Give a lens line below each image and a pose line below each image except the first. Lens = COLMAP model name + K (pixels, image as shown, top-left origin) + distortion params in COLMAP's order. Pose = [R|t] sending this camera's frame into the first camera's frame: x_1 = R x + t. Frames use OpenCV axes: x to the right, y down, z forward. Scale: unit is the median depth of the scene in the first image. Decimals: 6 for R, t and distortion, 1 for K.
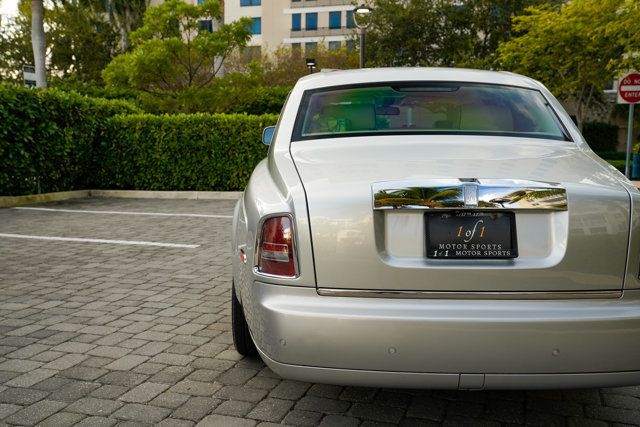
lens RADIAL K [[634.2, 0, 320.0], [0, 634.2, 213.5], [0, 0, 1]] dist [-0.026977, 0.194676]
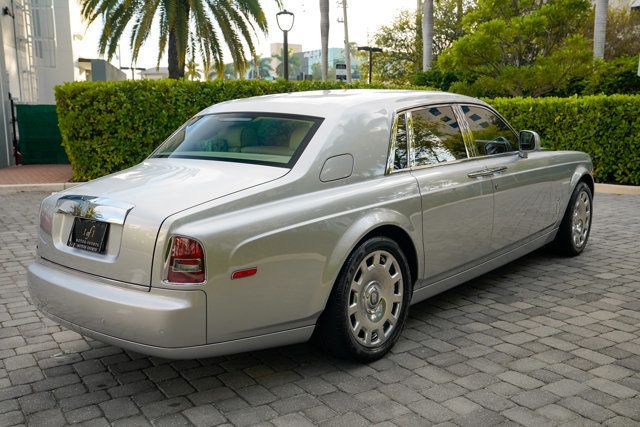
lens RADIAL K [[634.2, 0, 320.0], [0, 634.2, 213.5], [0, 0, 1]] dist [-0.026977, 0.194676]
pose [[0.779355, 0.090789, -0.619970, 0.273655], [-0.061896, 0.995763, 0.068012, -0.026111], [0.623518, -0.014632, 0.781672, 0.028610]]
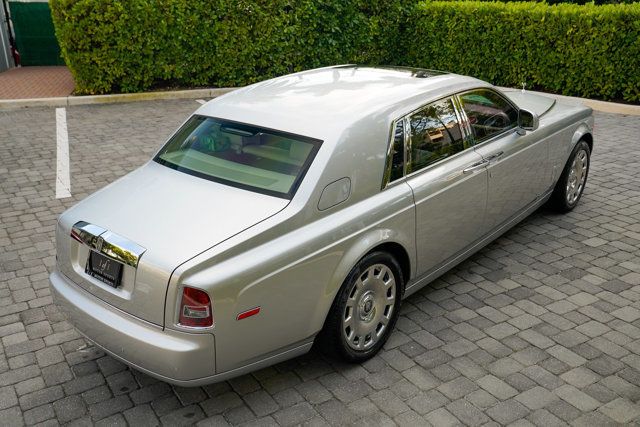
lens RADIAL K [[633.8, 0, 314.5], [0, 633.8, 214.4], [0, 0, 1]] dist [-0.024732, 0.194130]
pose [[0.769064, 0.222072, -0.599354, 0.274866], [-0.063740, 0.959675, 0.273790, -0.098758], [0.635986, -0.172360, 0.752206, 0.024037]]
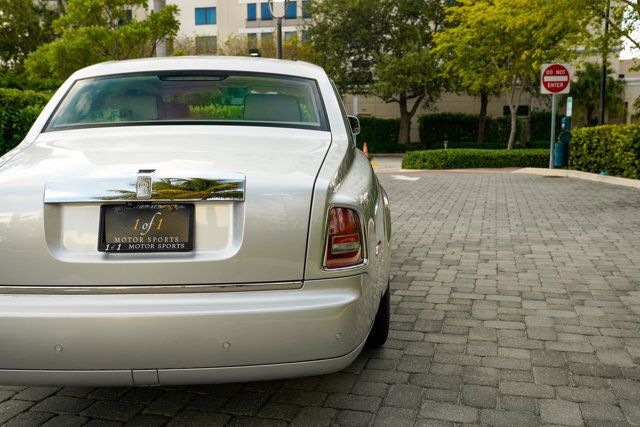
lens RADIAL K [[634.6, 0, 325.5], [0, 634.6, 210.6], [0, 0, 1]] dist [-0.020383, 0.170702]
pose [[0.998350, -0.014272, 0.055625, 0.078548], [0.013742, 0.999857, 0.009886, 0.000253], [-0.055758, -0.009105, 0.998403, 0.001148]]
